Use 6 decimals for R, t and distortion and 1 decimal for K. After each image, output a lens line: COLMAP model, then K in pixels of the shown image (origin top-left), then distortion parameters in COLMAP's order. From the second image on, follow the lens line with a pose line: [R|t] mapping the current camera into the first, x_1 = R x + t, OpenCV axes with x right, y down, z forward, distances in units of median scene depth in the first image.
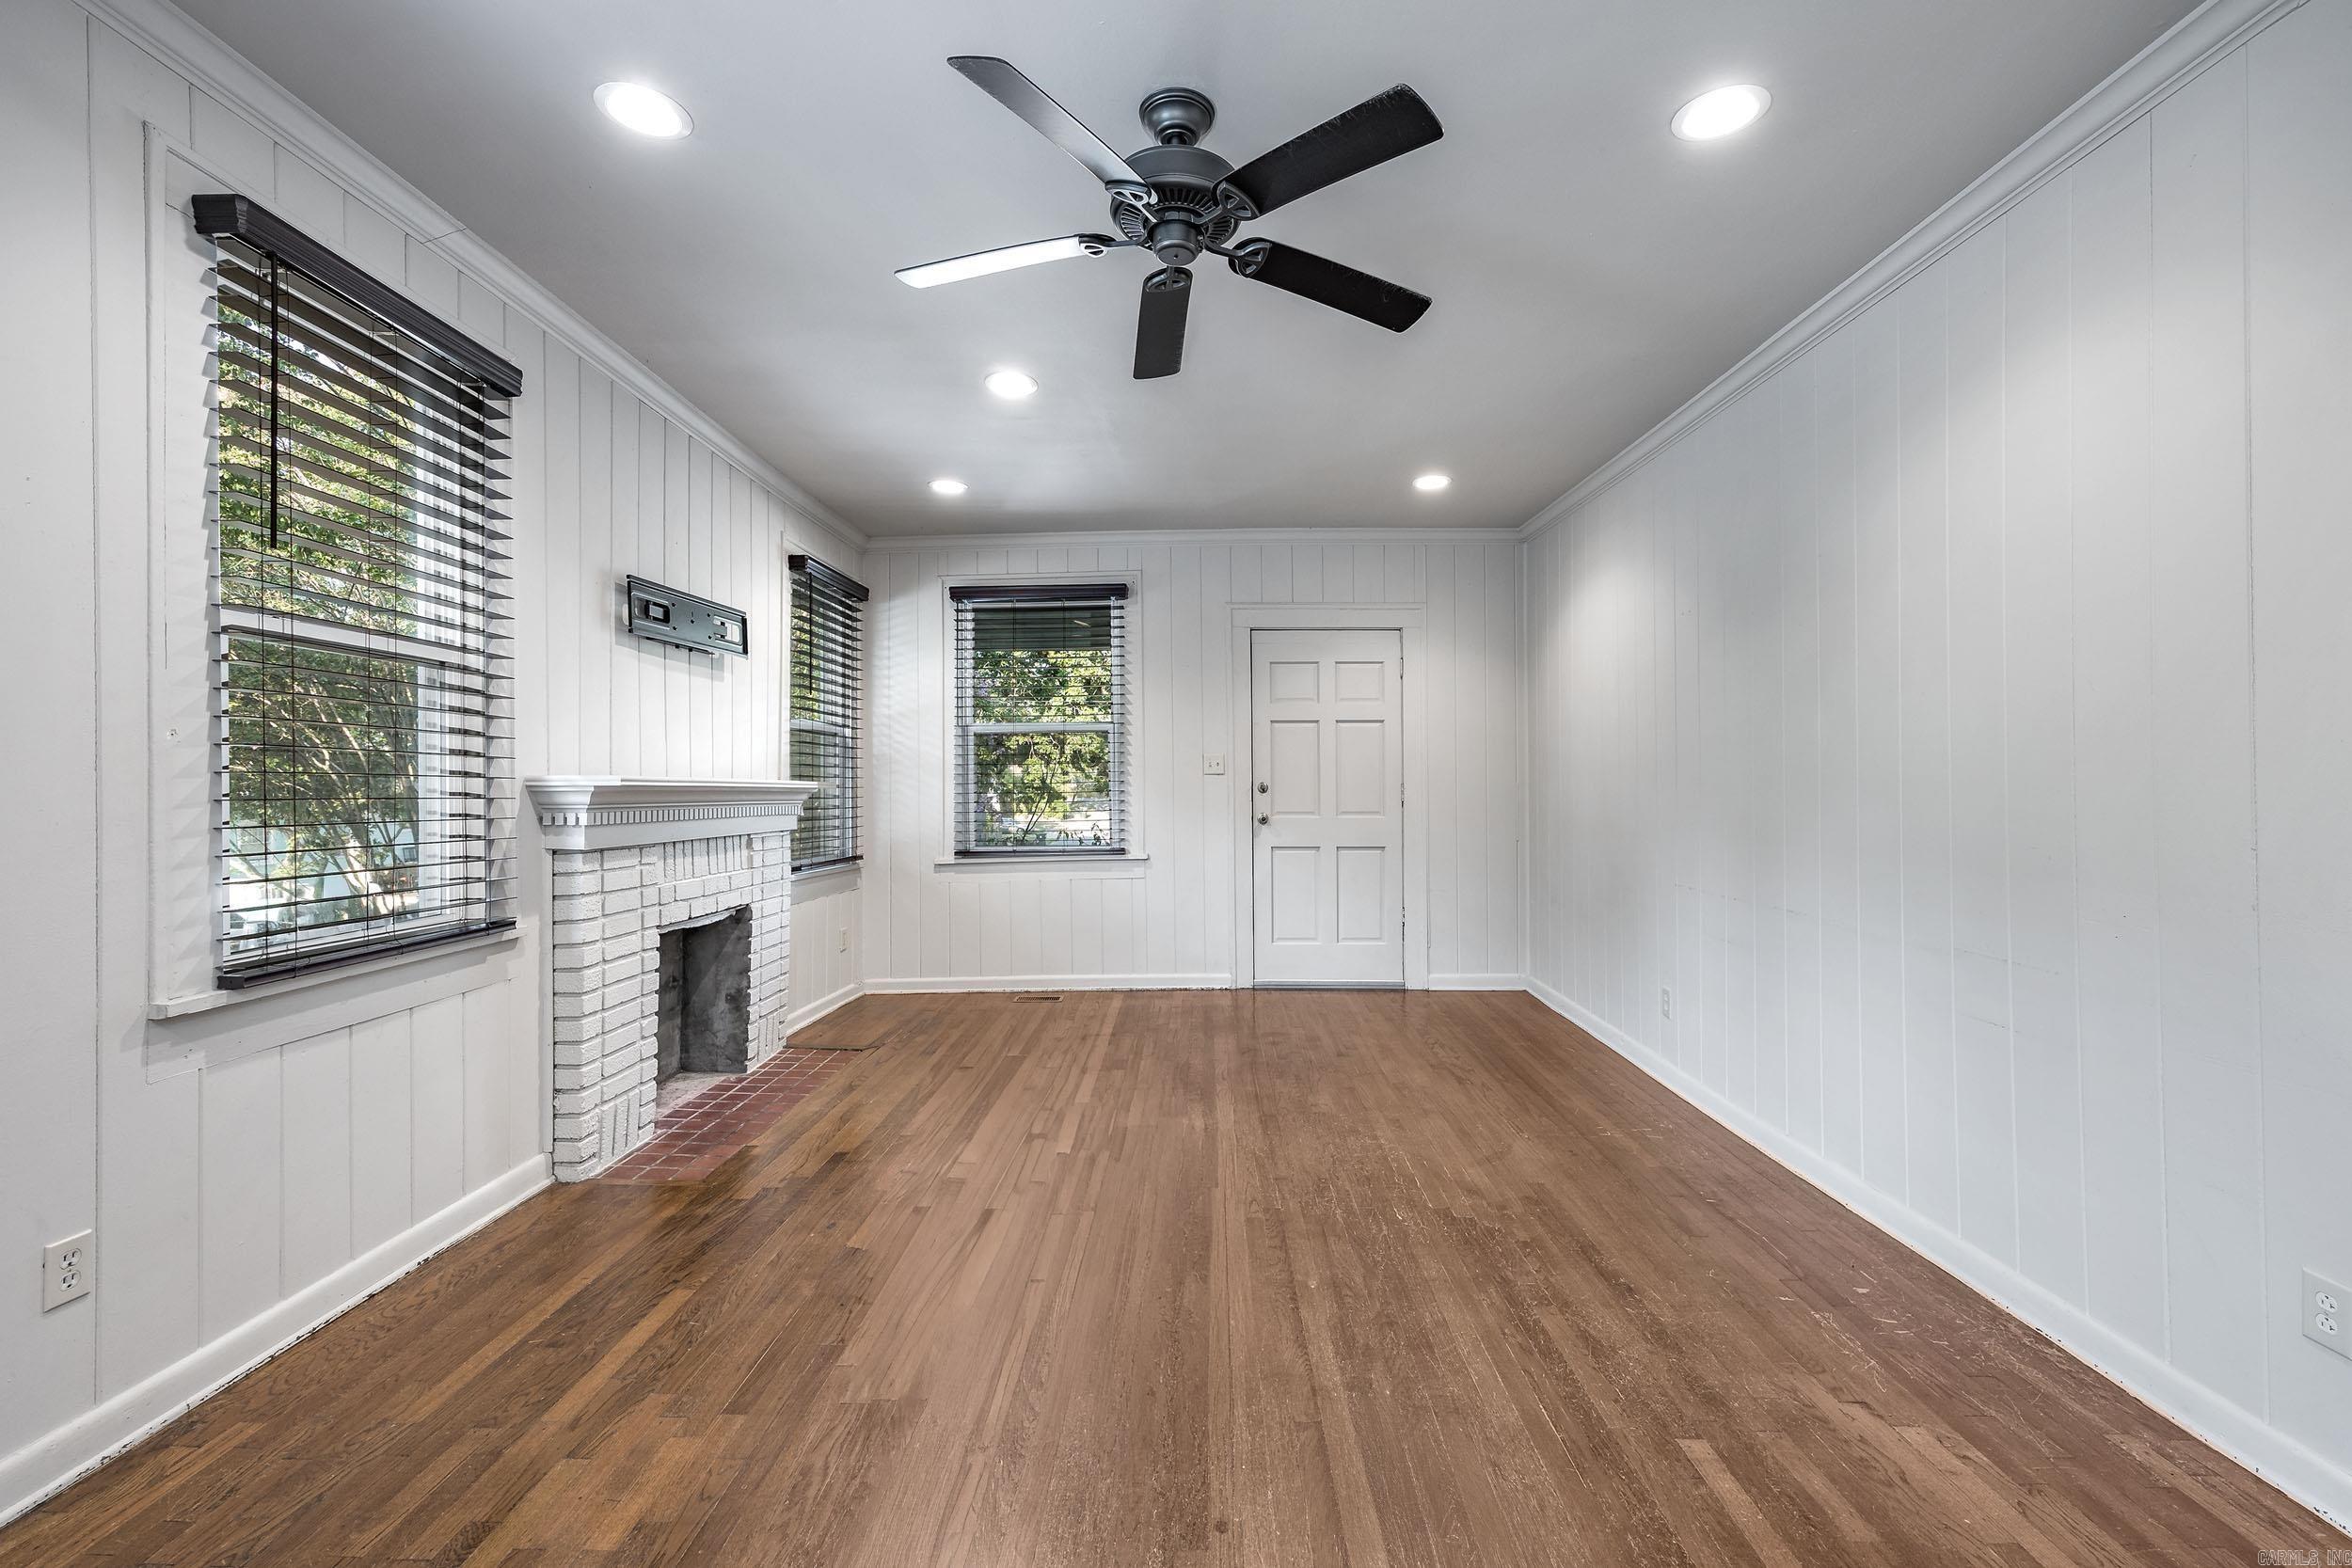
lens RADIAL K [[898.1, 0, 1167.7], [0, 898.1, 784.3], [0, 0, 1]] dist [0.000248, -0.000338]
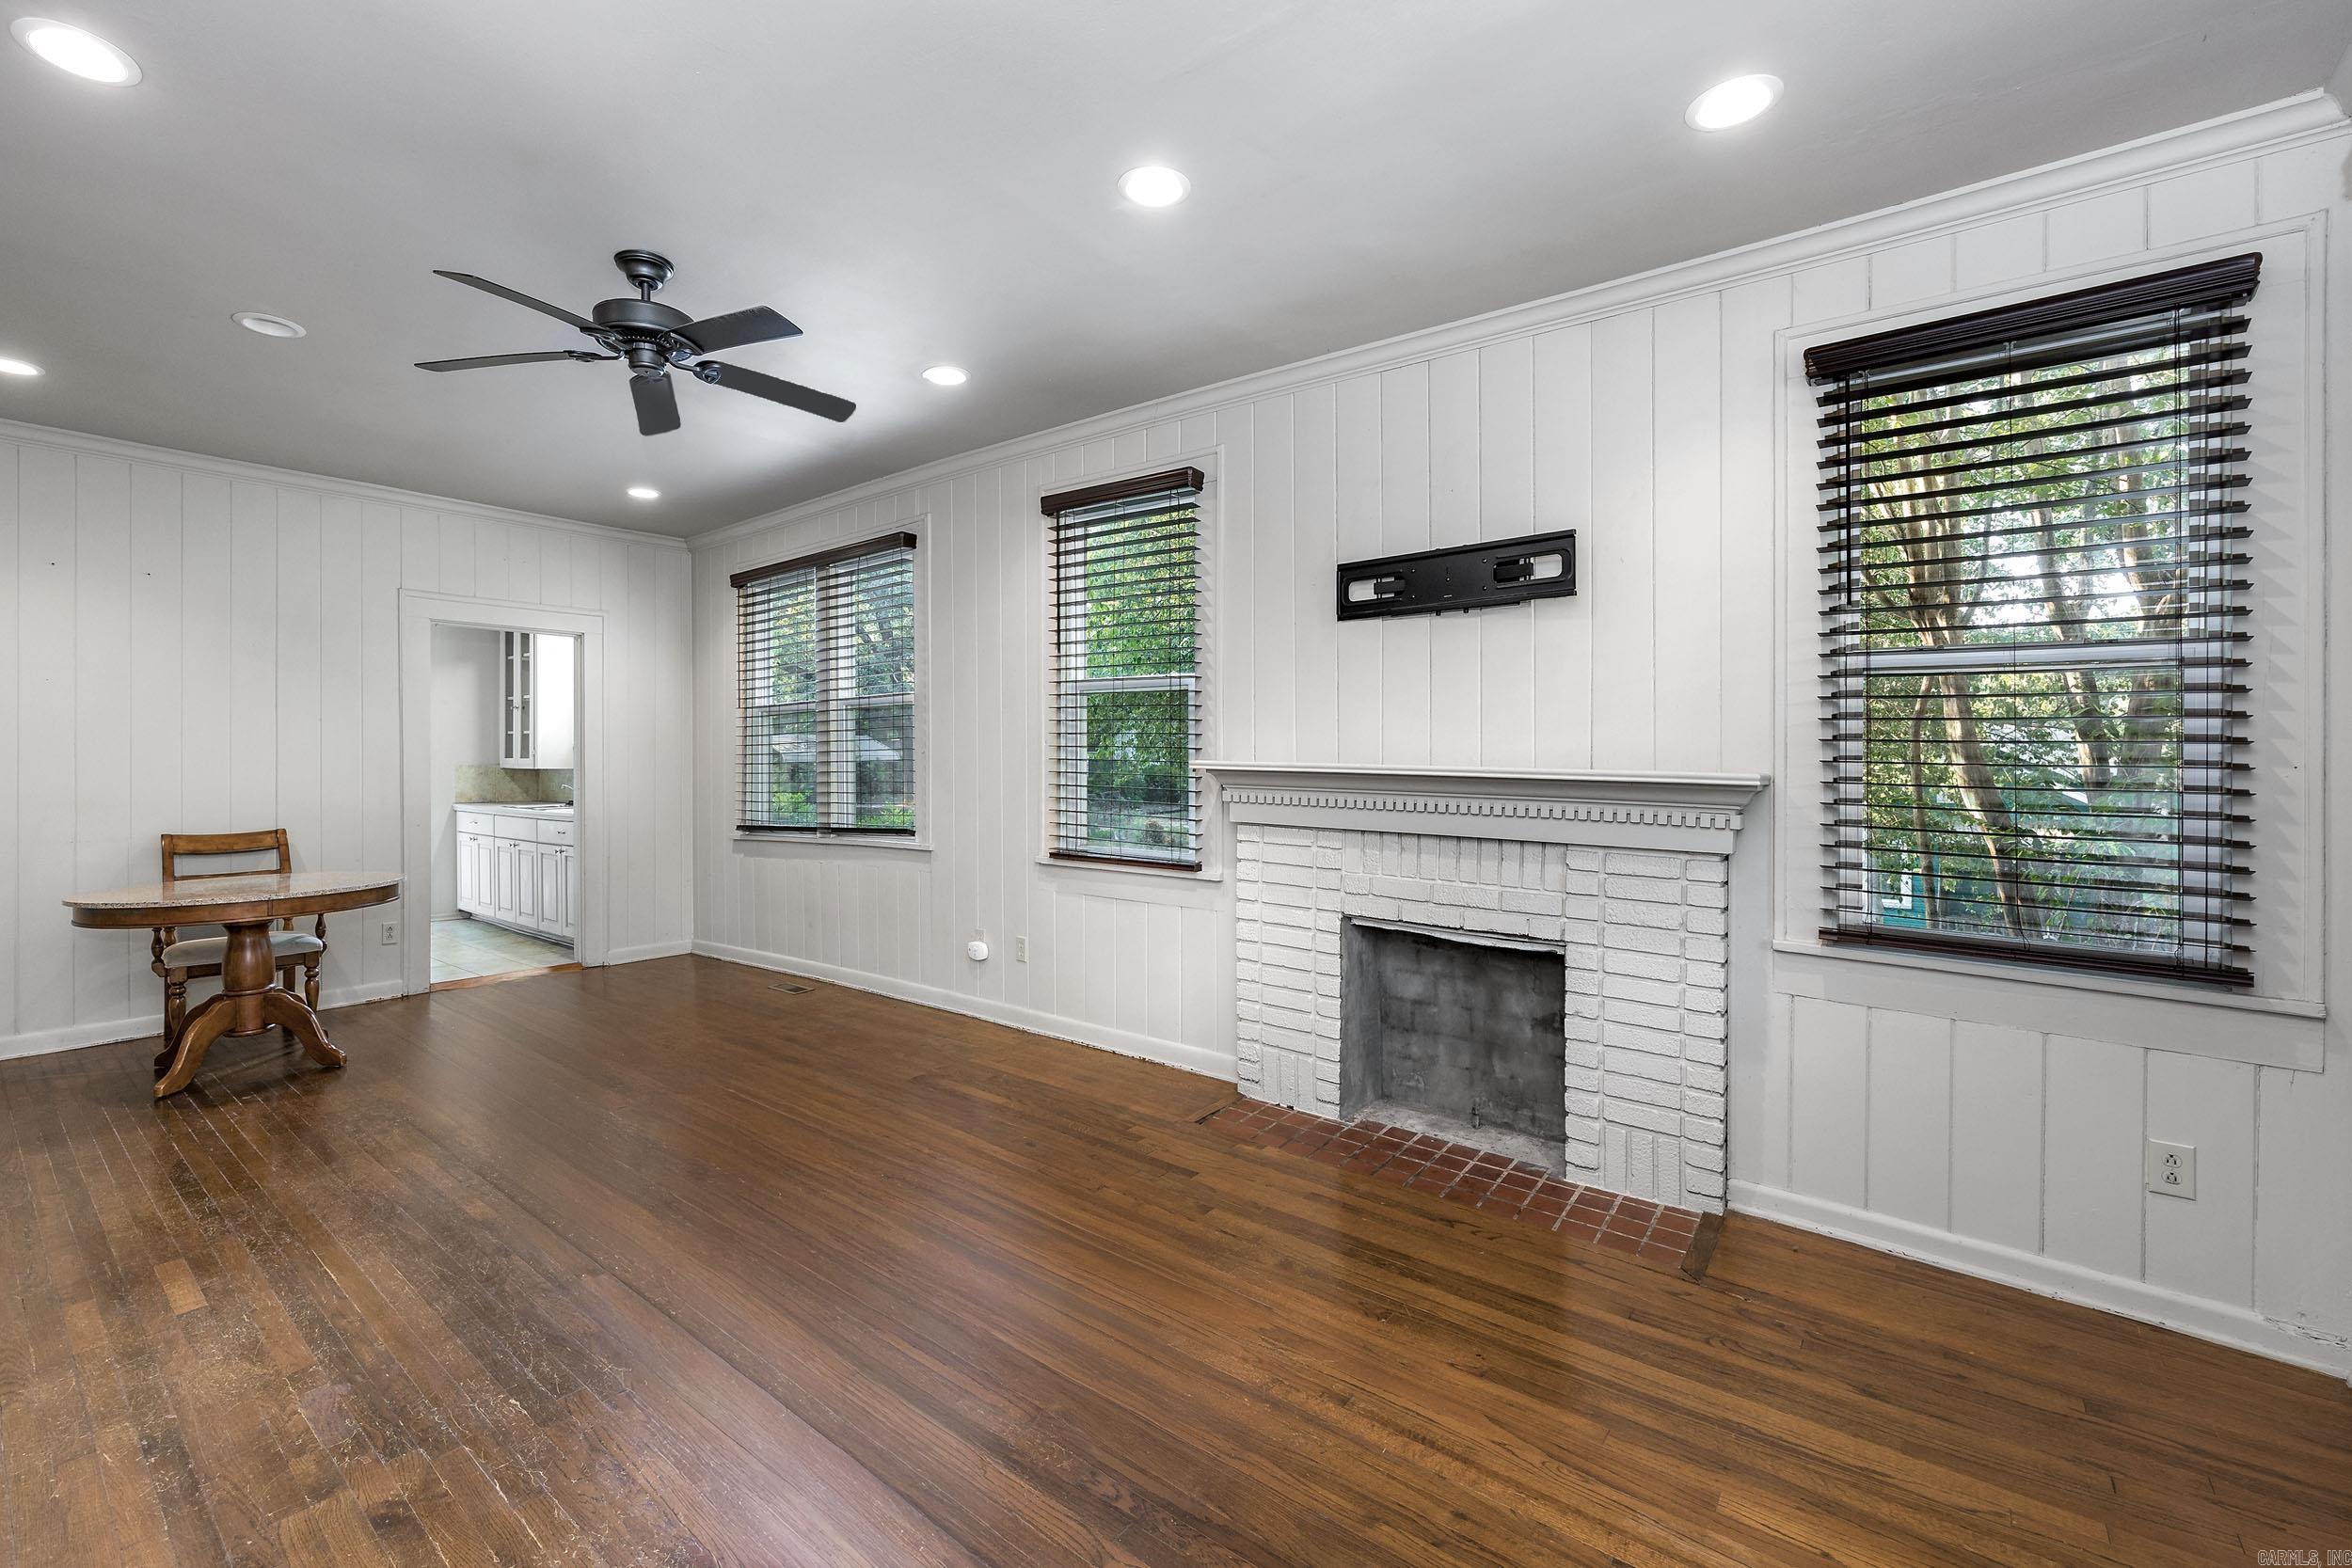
lens RADIAL K [[994.2, 0, 1067.0], [0, 994.2, 752.6], [0, 0, 1]] dist [-0.002428, 0.002107]
pose [[-0.618995, -0.010958, -0.785318, 0.479394], [-0.014755, 0.999888, -0.002322, -0.008724], [0.785256, 0.010150, -0.619088, 1.436502]]
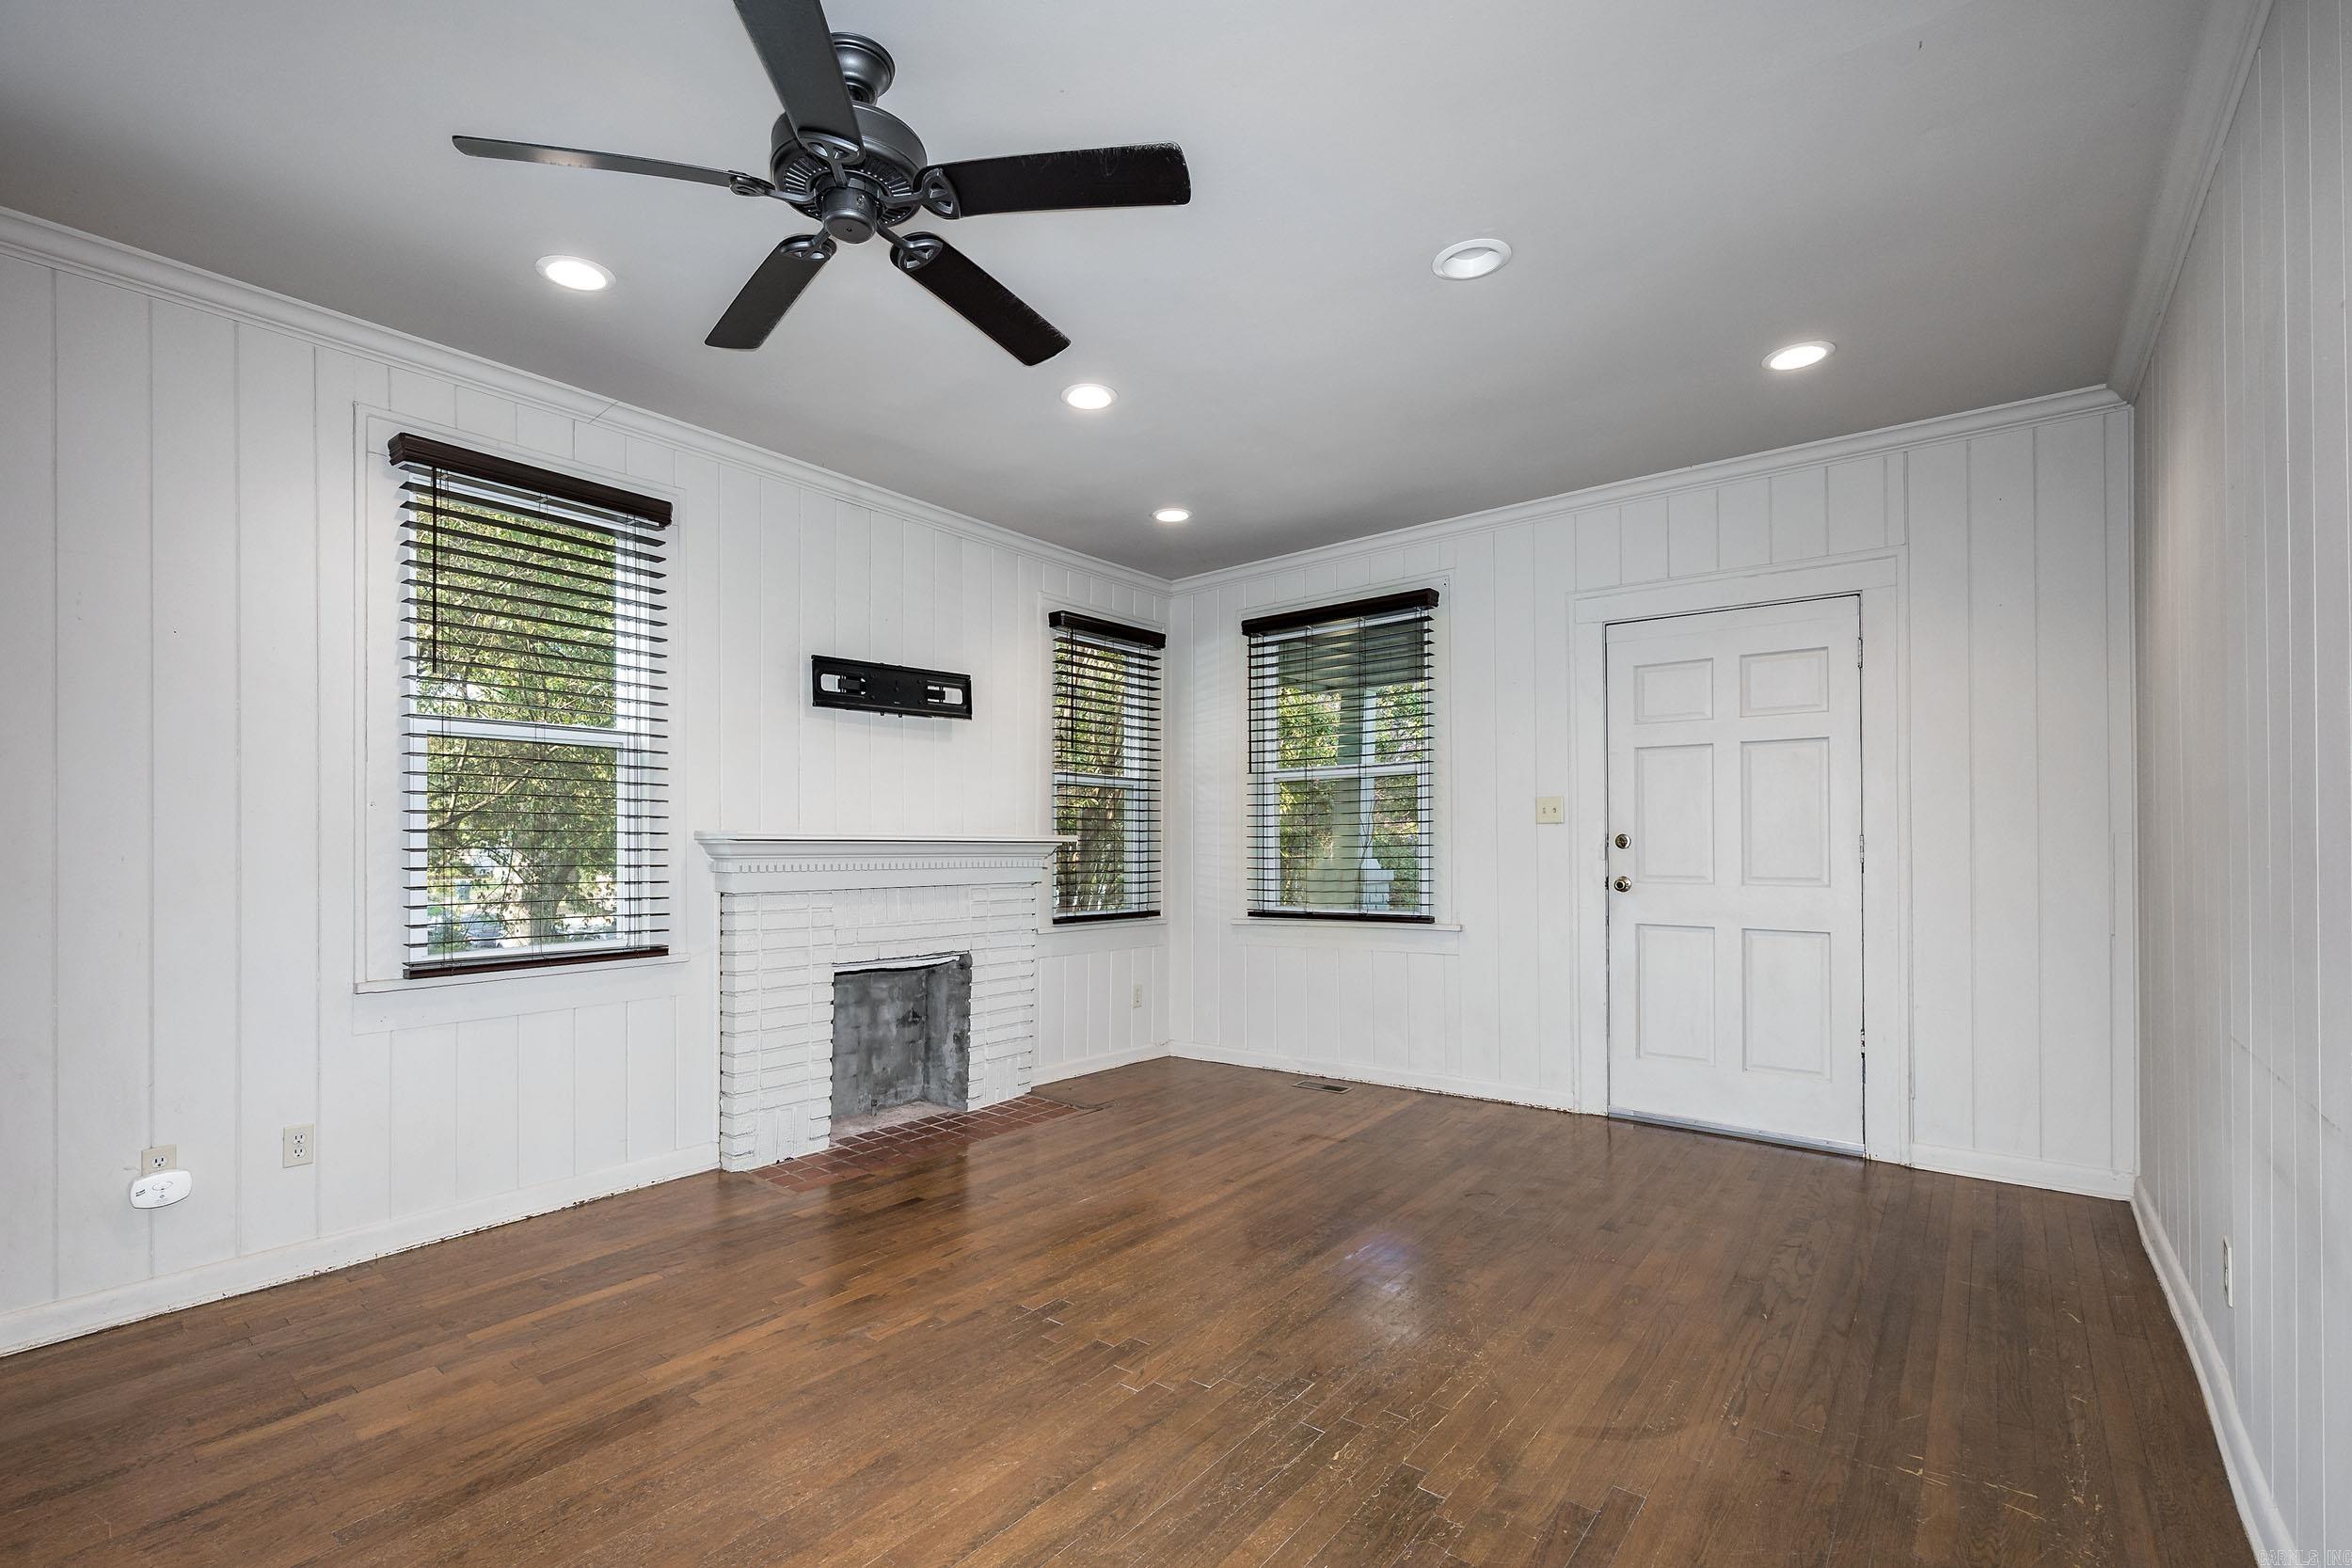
lens RADIAL K [[994.2, 0, 1173.5], [0, 994.2, 830.9], [0, 0, 1]] dist [-0.002428, 0.002107]
pose [[0.801034, -0.006195, -0.598586, 0.520116], [0.001253, 0.999962, -0.008672, 0.004008], [0.598617, 0.006196, 0.801011, 0.256263]]
